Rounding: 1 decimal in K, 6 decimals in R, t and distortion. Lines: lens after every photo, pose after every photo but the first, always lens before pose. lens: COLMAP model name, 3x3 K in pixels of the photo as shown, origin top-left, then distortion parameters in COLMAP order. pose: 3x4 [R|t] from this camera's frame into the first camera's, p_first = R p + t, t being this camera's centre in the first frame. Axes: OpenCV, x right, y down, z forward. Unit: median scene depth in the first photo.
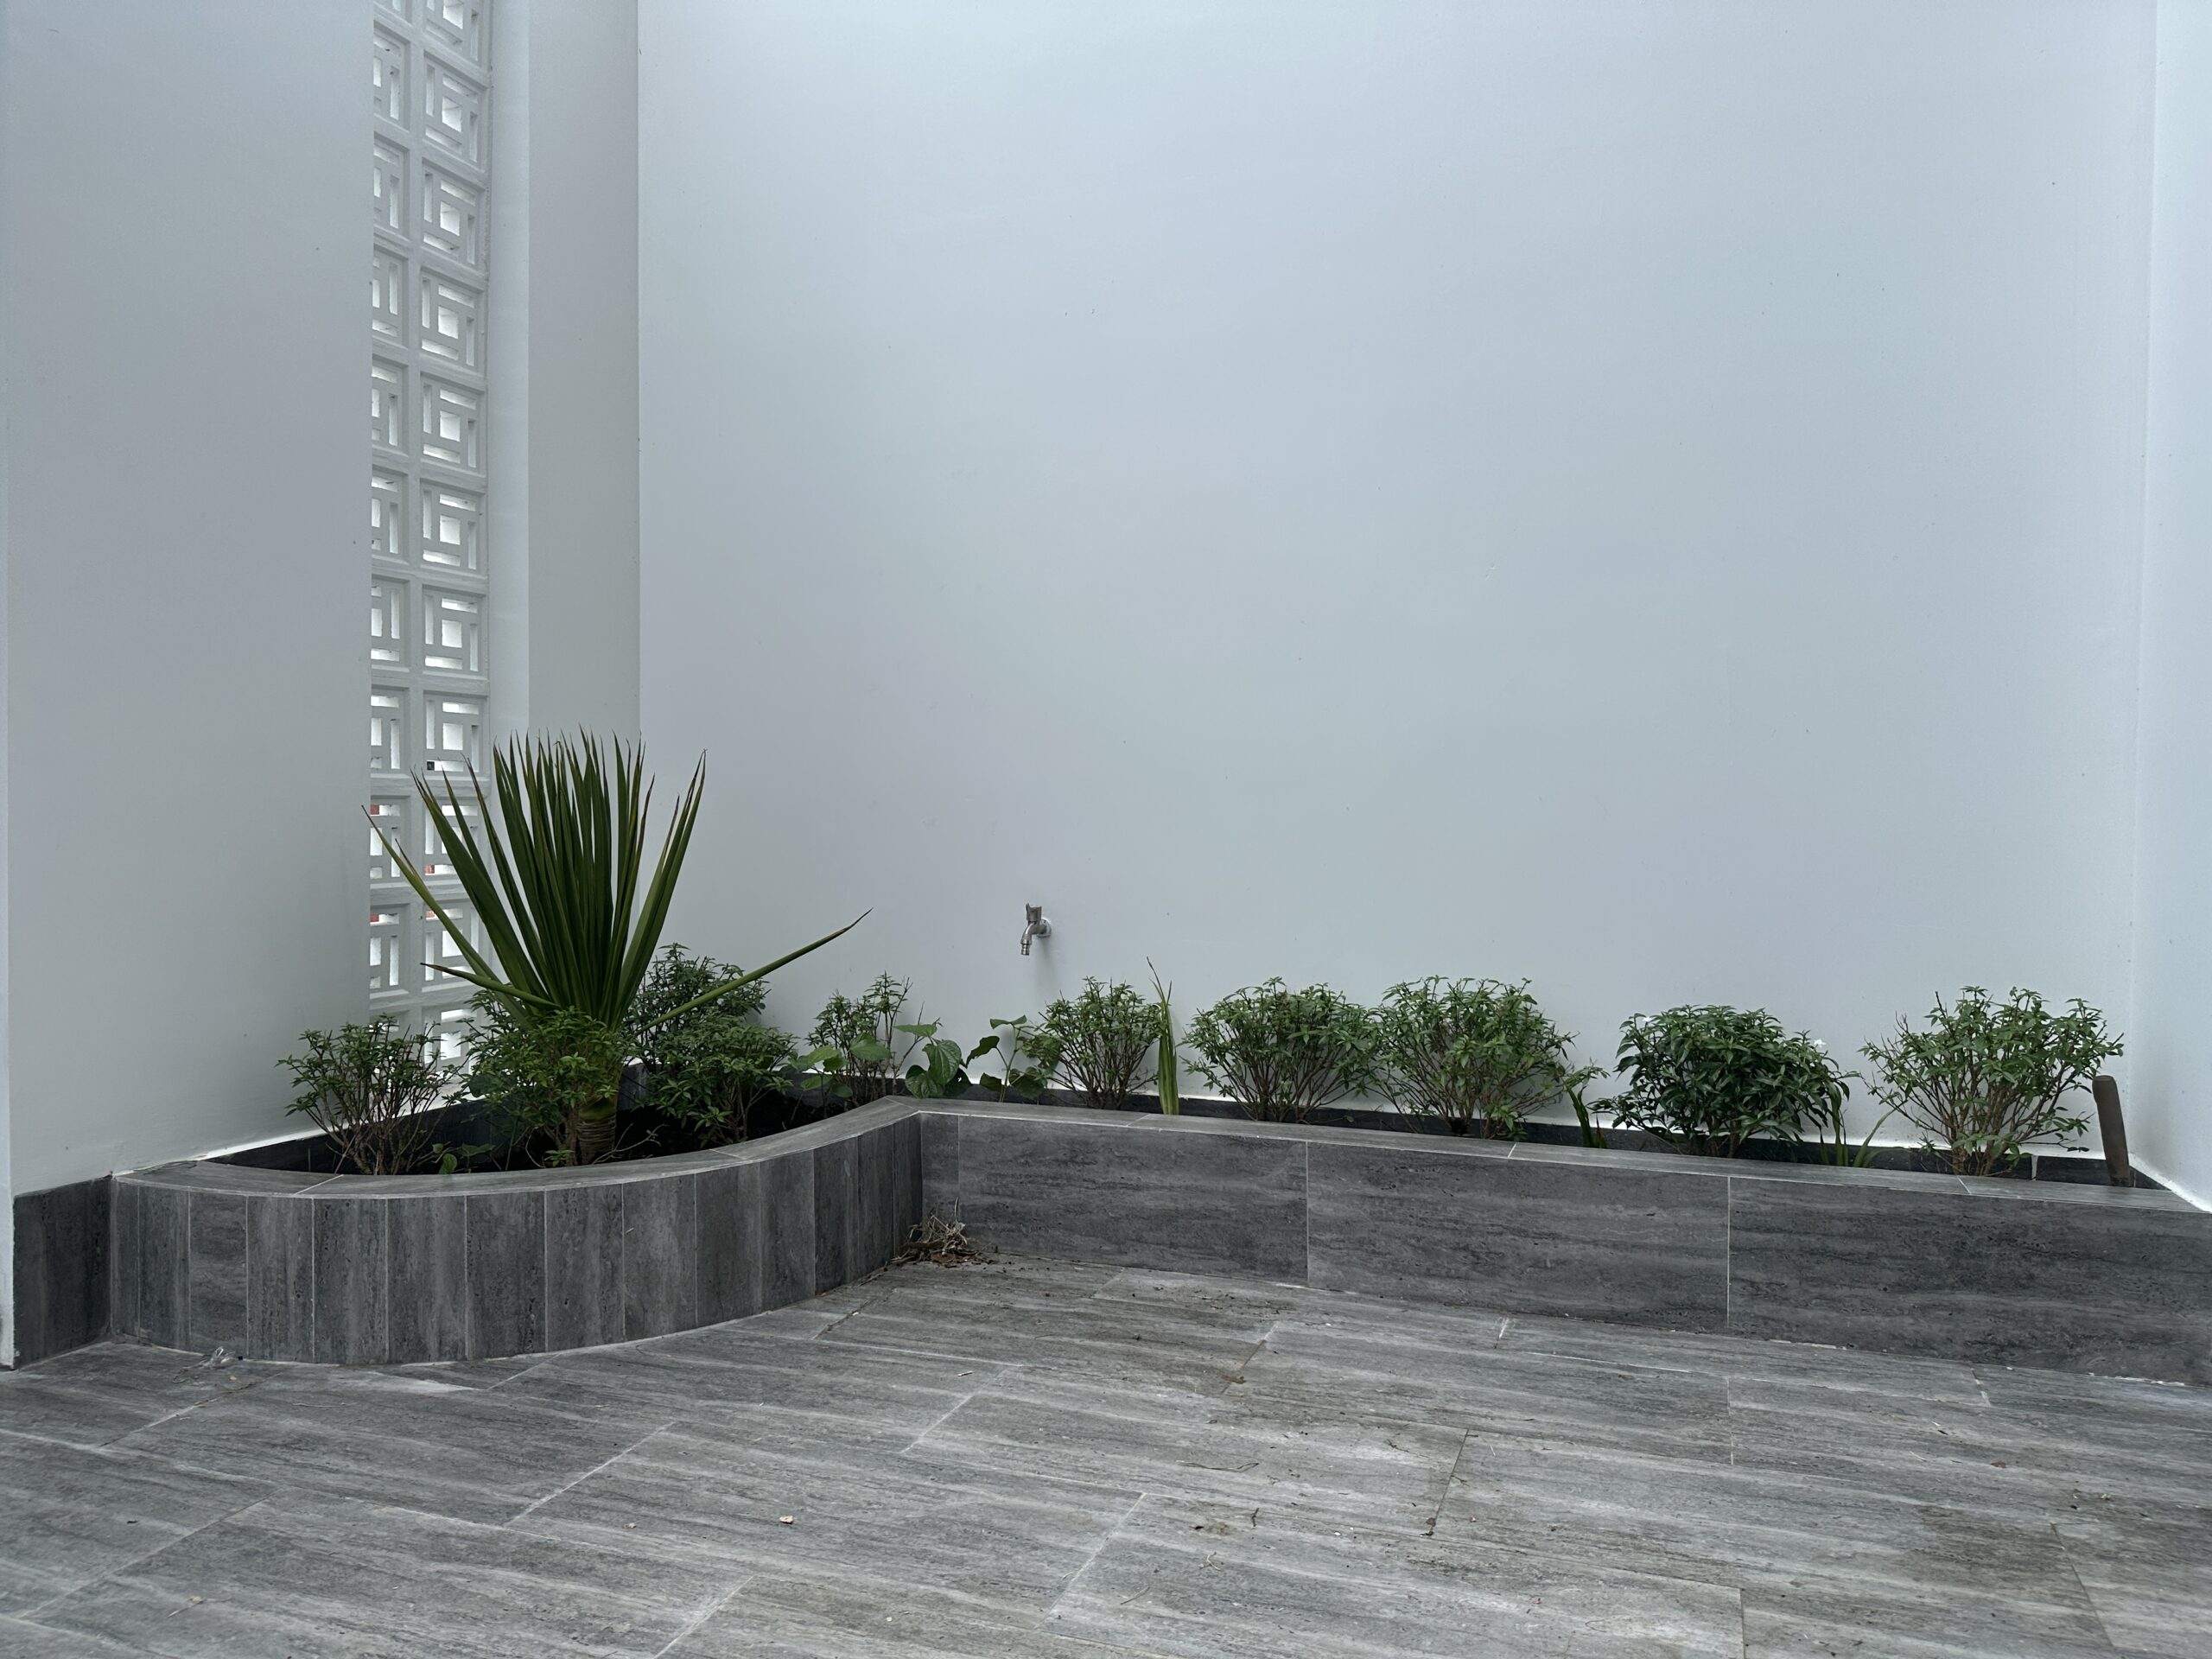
lens RADIAL K [[1553.2, 0, 1109.3], [0, 1553.2, 817.9], [0, 0, 1]] dist [-0.010764, -0.005663]
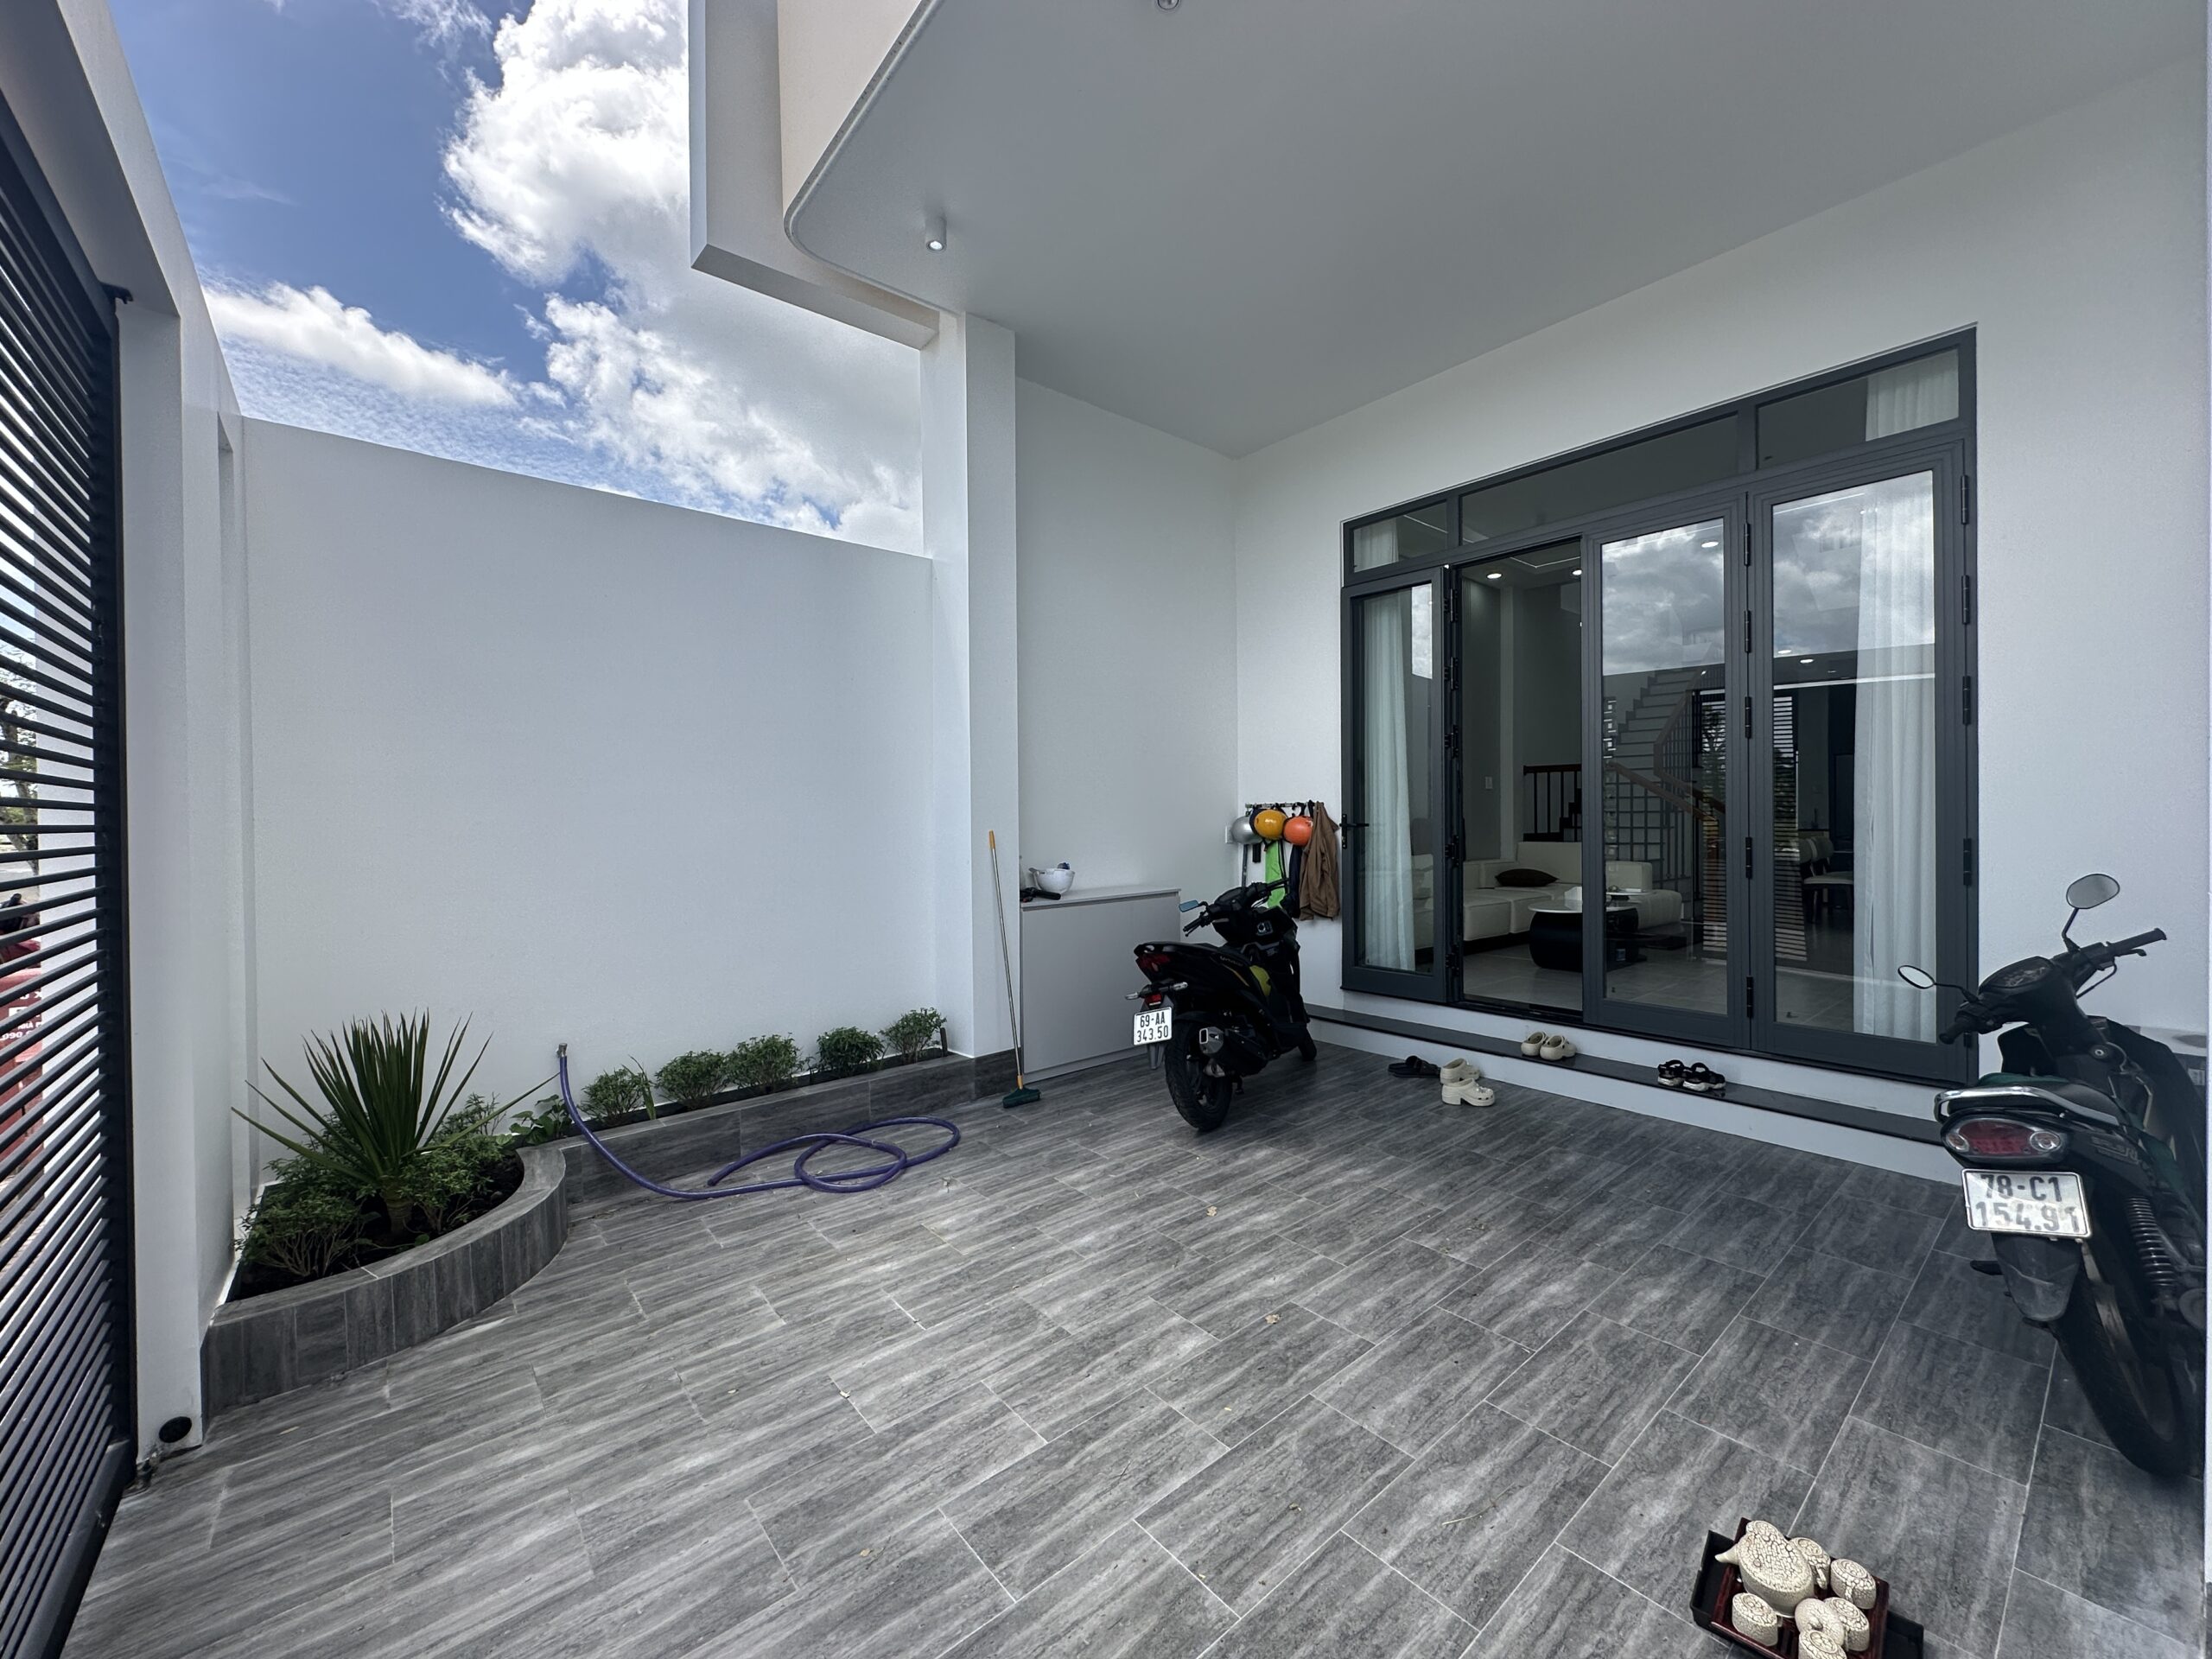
lens RADIAL K [[883.0, 0, 1106.3], [0, 883.0, 810.7], [0, 0, 1]] dist [-0.000208, -0.000279]
pose [[0.502066, -0.006064, 0.864808, -1.055904], [0.020230, 0.999784, -0.004734, -0.358535], [-0.864592, 0.019872, 0.502081, -0.453418]]
